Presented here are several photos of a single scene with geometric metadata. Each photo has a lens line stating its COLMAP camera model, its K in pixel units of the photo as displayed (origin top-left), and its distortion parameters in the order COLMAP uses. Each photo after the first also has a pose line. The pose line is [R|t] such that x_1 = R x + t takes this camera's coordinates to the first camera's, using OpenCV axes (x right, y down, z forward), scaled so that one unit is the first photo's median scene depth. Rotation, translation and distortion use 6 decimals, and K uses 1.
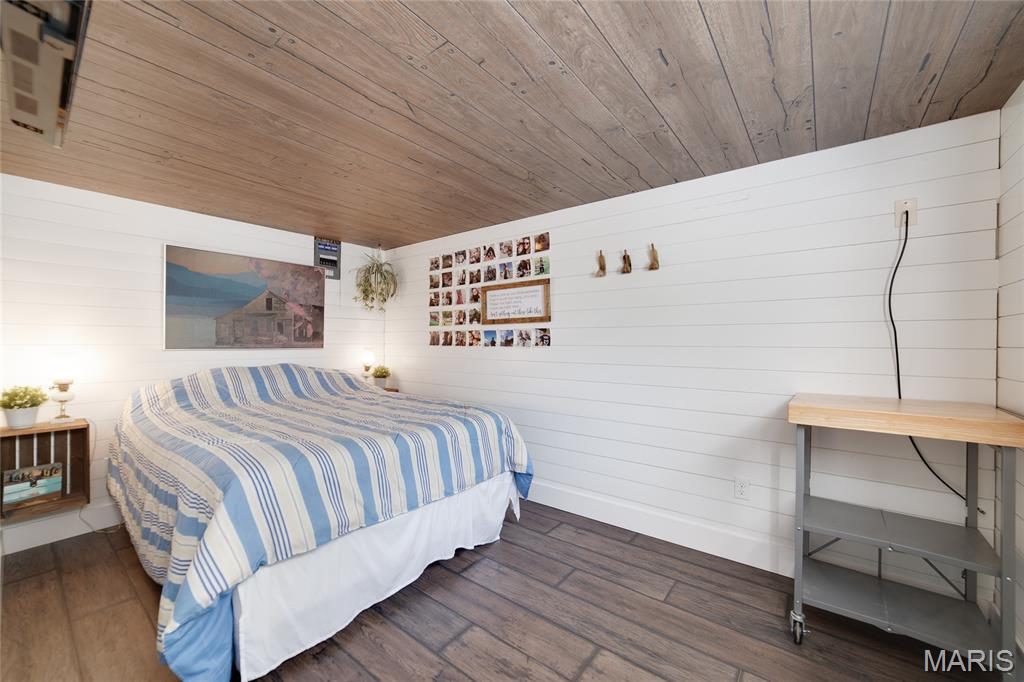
lens RADIAL K [[403.2, 0, 521.0], [0, 403.2, 341.4], [0, 0, 1]] dist [-0.016521, 0.005787]
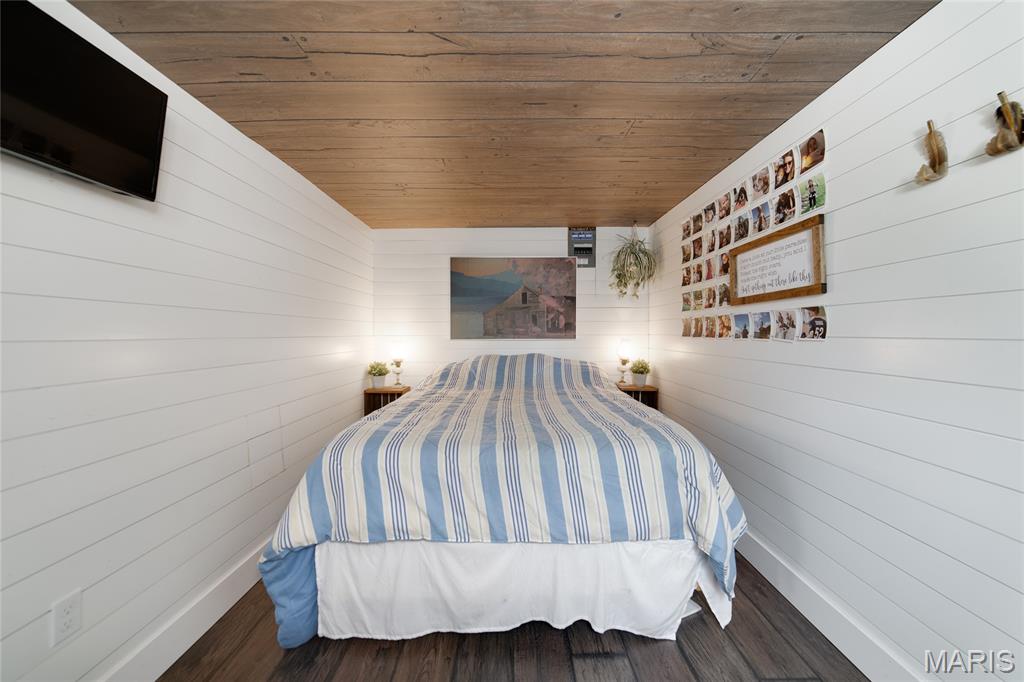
lens RADIAL K [[403.2, 0, 517.4], [0, 403.2, 335.8], [0, 0, 1]] dist [-0.016521, 0.005787]
pose [[0.610620, 0.001821, -0.791921, 0.231599], [0.005767, 0.999961, 0.006746, 0.001551], [0.791903, -0.008686, 0.610586, 0.326861]]
